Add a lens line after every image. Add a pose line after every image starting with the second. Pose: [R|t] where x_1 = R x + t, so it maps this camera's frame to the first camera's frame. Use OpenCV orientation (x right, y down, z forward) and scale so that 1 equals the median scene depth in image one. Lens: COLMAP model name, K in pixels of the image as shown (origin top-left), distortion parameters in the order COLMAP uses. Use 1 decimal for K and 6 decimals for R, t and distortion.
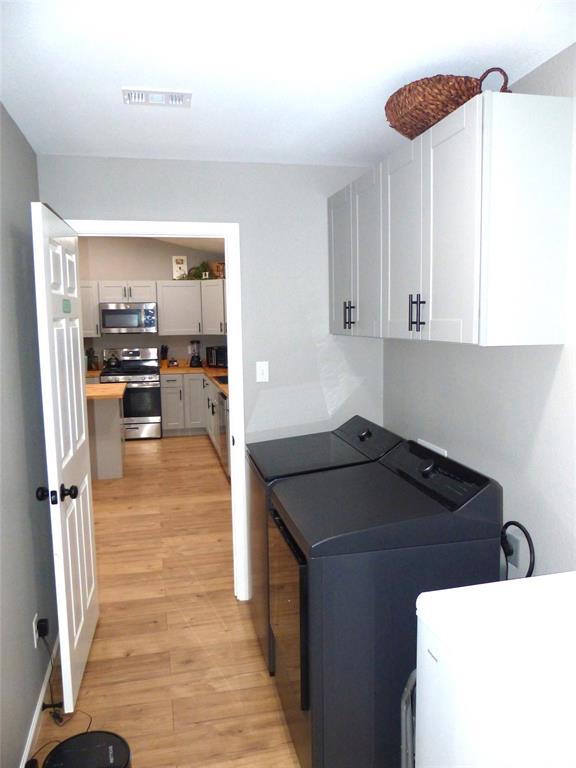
lens RADIAL K [[576.9, 0, 291.2], [0, 576.9, 378.6], [0, 0, 1]] dist [-0.022946, 0.017575]
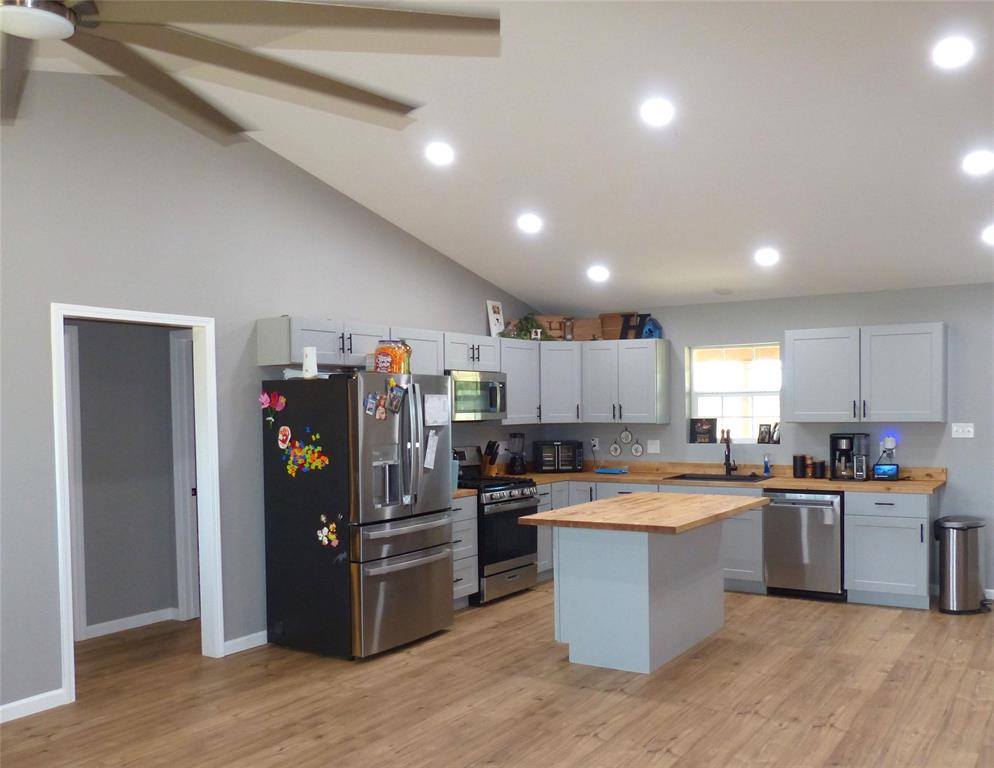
lens RADIAL K [[865.3, 0, 577.2], [0, 865.3, 431.8], [0, 0, 1]] dist [-0.017361, -0.003116]
pose [[0.699282, -0.016823, 0.714648, -0.831211], [0.081490, 0.995082, -0.056312, -0.008005], [-0.710186, 0.097615, 0.697214, 0.287704]]
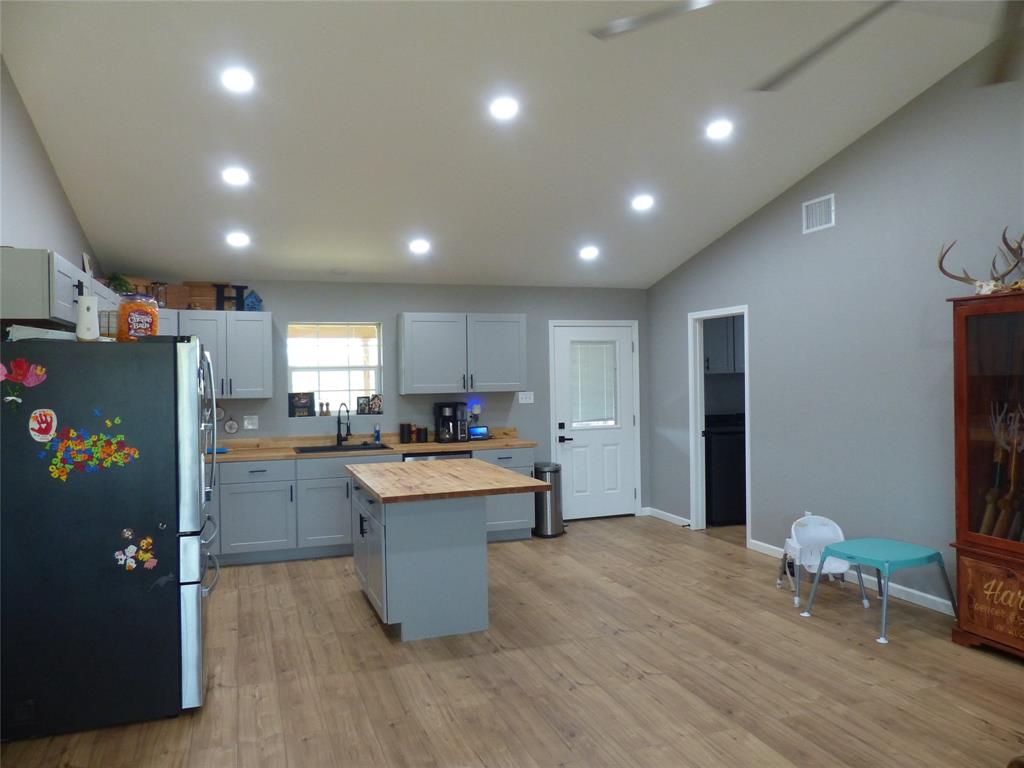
lens RADIAL K [[769.2, 0, 507.8], [0, 769.2, 377.7], [0, 0, 1]] dist [-0.022946, 0.017575]
pose [[-0.092674, 0.010209, 0.995644, -0.939931], [0.126560, 0.991958, 0.001608, -0.054929], [-0.987620, 0.126158, -0.093221, 0.713043]]
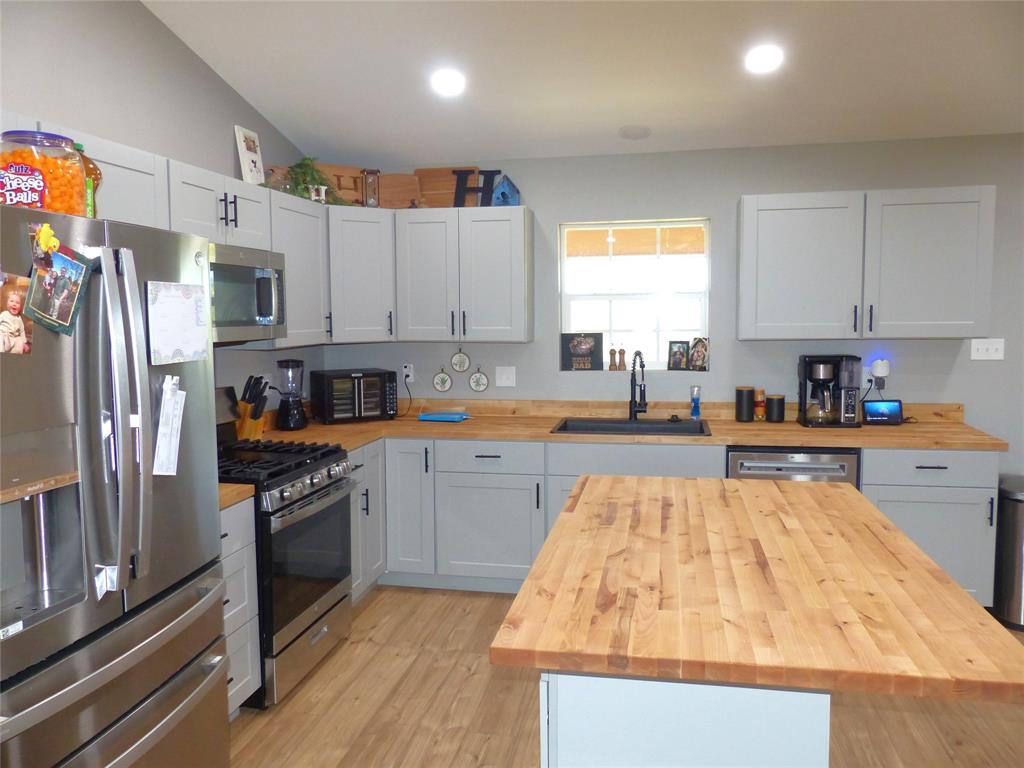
lens RADIAL K [[769.2, 0, 508.4], [0, 769.2, 376.6], [0, 0, 1]] dist [-0.022946, 0.017575]
pose [[0.432991, -0.066864, 0.898915, -0.576889], [0.105018, 0.994196, 0.023366, -0.053159], [-0.895260, 0.084285, 0.437500, 0.667662]]
